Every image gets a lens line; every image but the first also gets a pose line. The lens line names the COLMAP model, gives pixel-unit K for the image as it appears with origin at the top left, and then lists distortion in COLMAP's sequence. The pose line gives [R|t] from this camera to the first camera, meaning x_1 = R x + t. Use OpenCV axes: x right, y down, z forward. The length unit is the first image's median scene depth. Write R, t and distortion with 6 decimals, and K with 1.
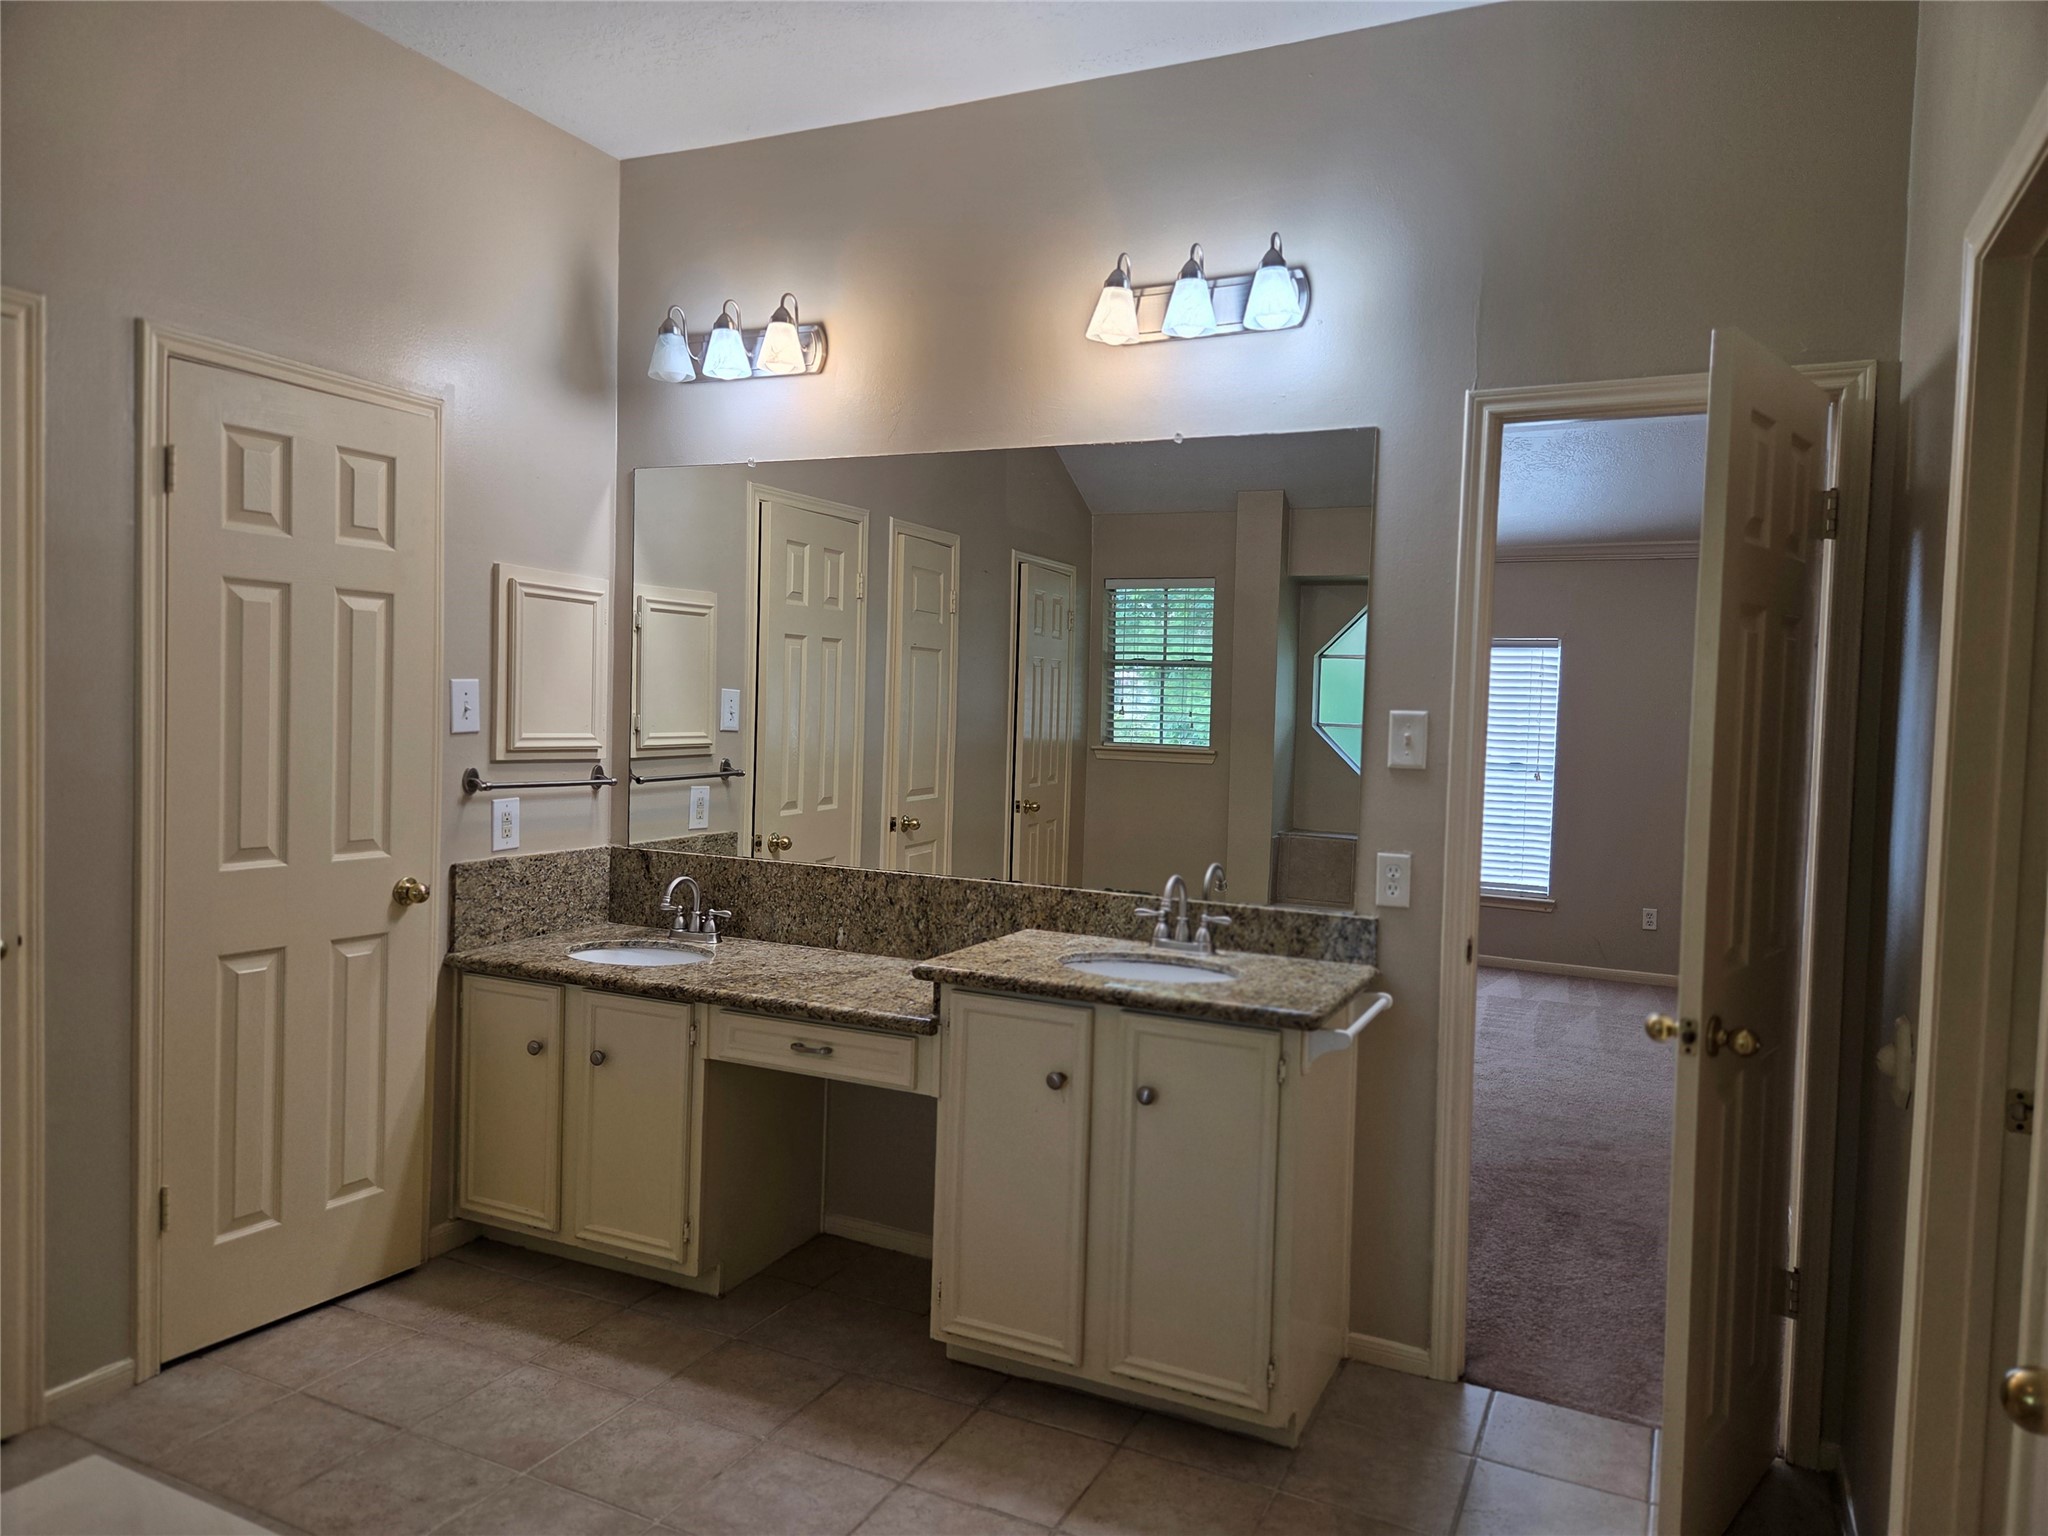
lens RADIAL K [[1372.2, 0, 1020.9], [0, 1372.2, 769.1], [0, 0, 1]] dist [0.035409, -0.021869]
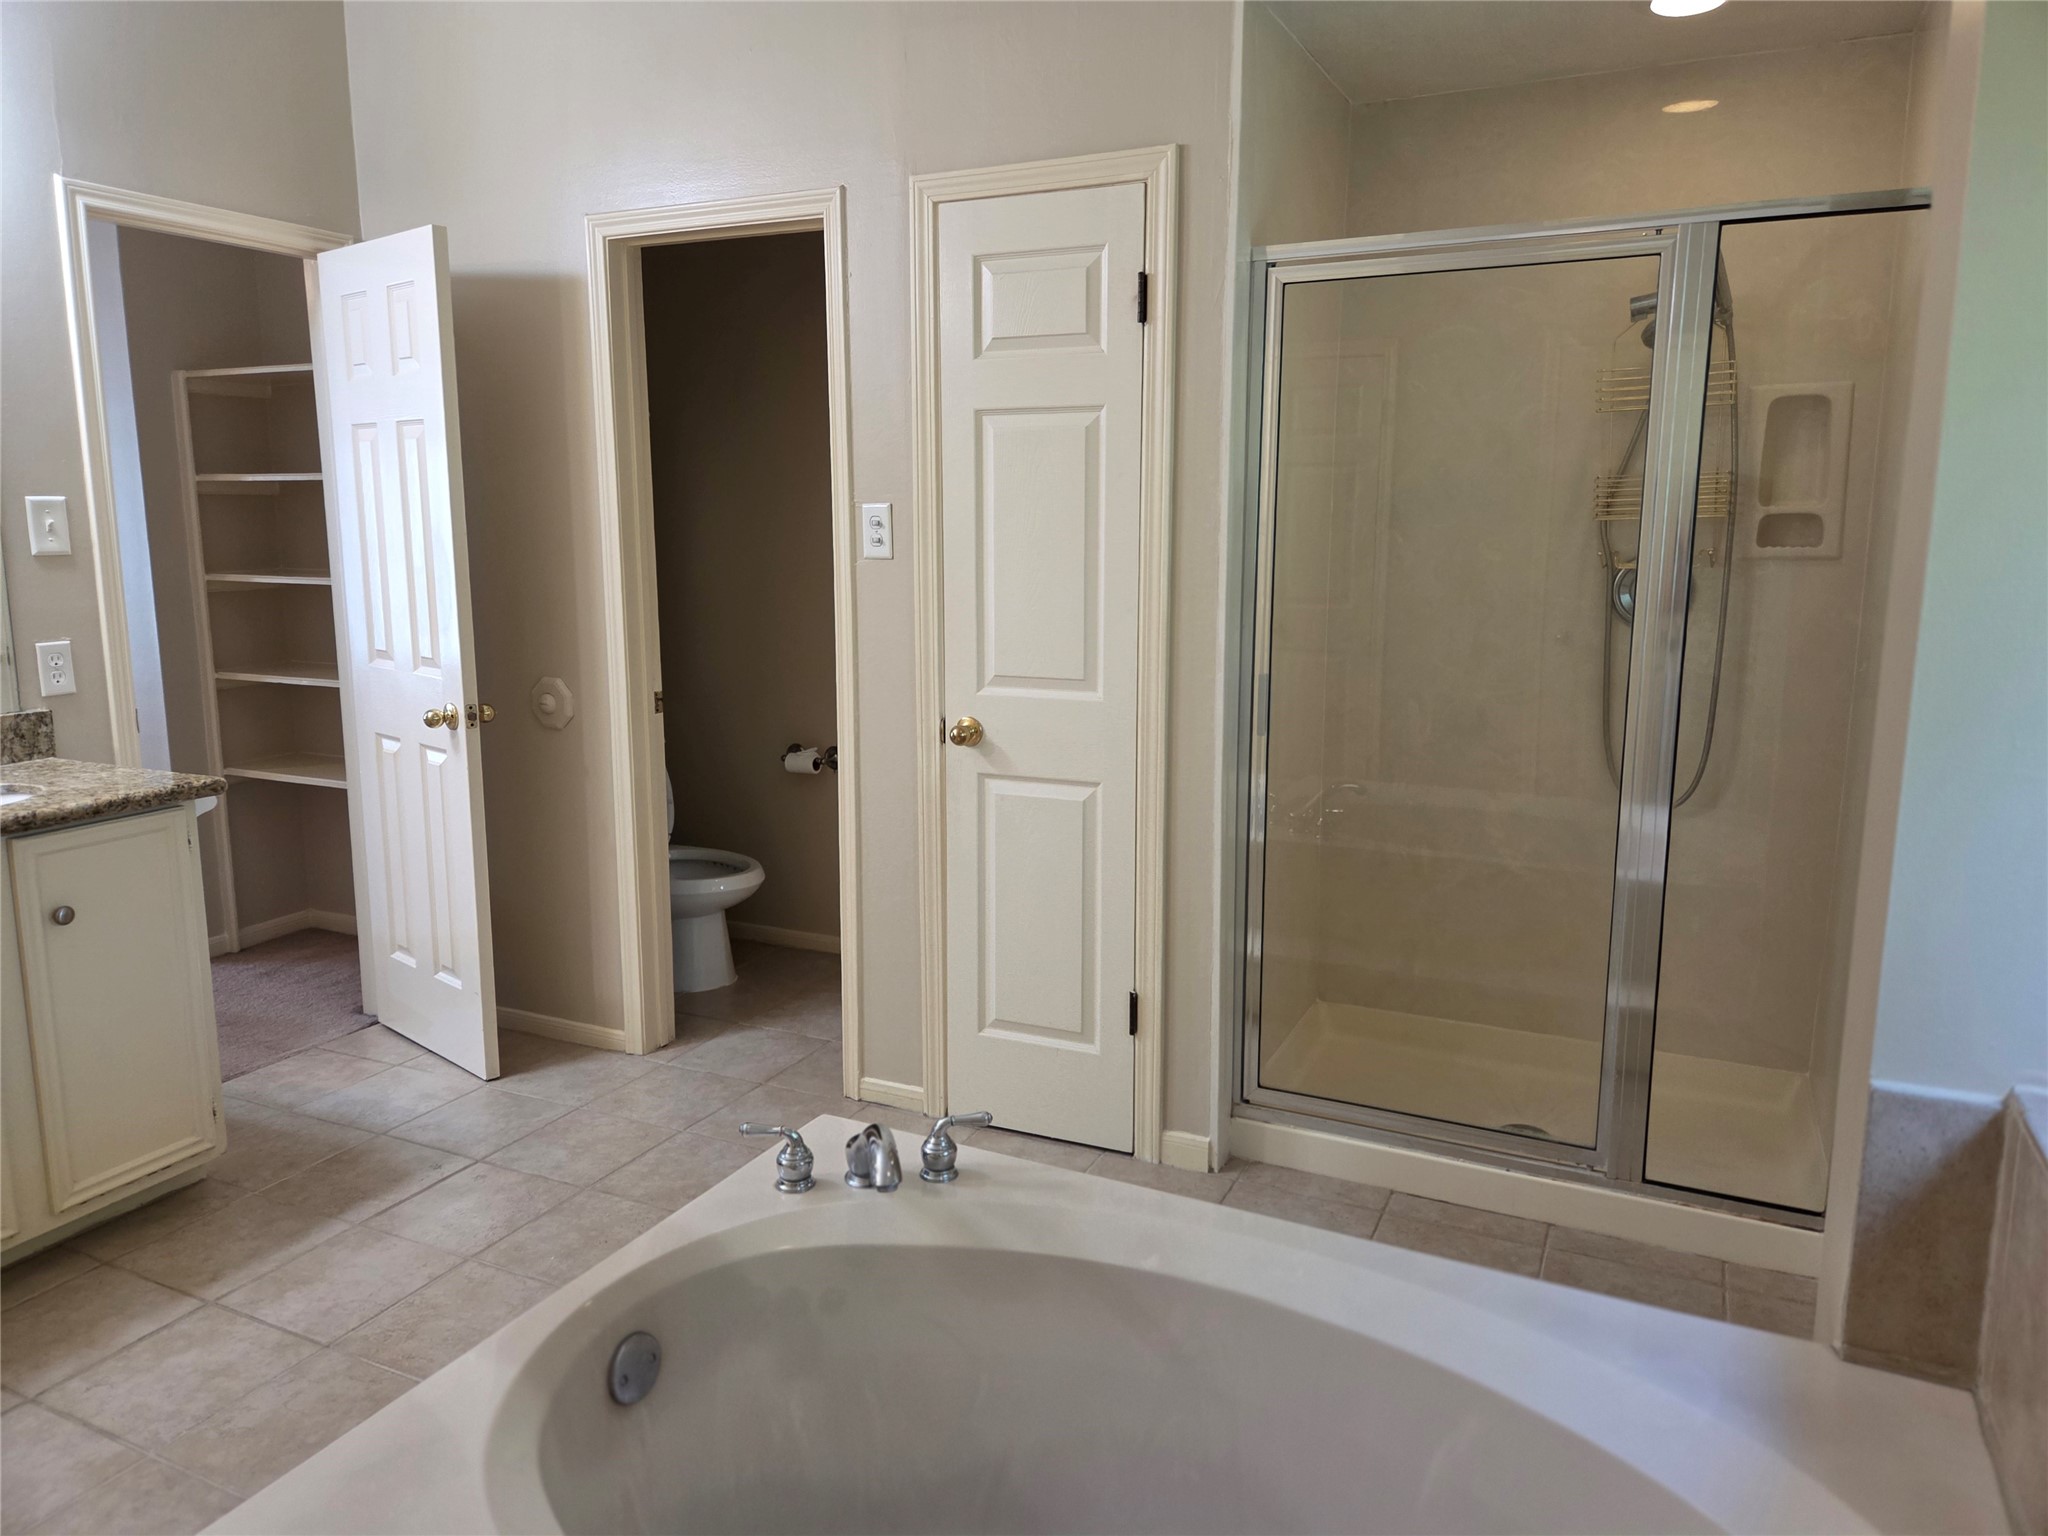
lens RADIAL K [[1372.2, 0, 1025.9], [0, 1372.2, 757.9], [0, 0, 1]] dist [0.035409, -0.021869]
pose [[0.002275, -0.207228, 0.978290, -0.745199], [0.047981, 0.977189, 0.206883, -0.031882], [-0.998846, 0.046468, 0.012166, 0.288132]]
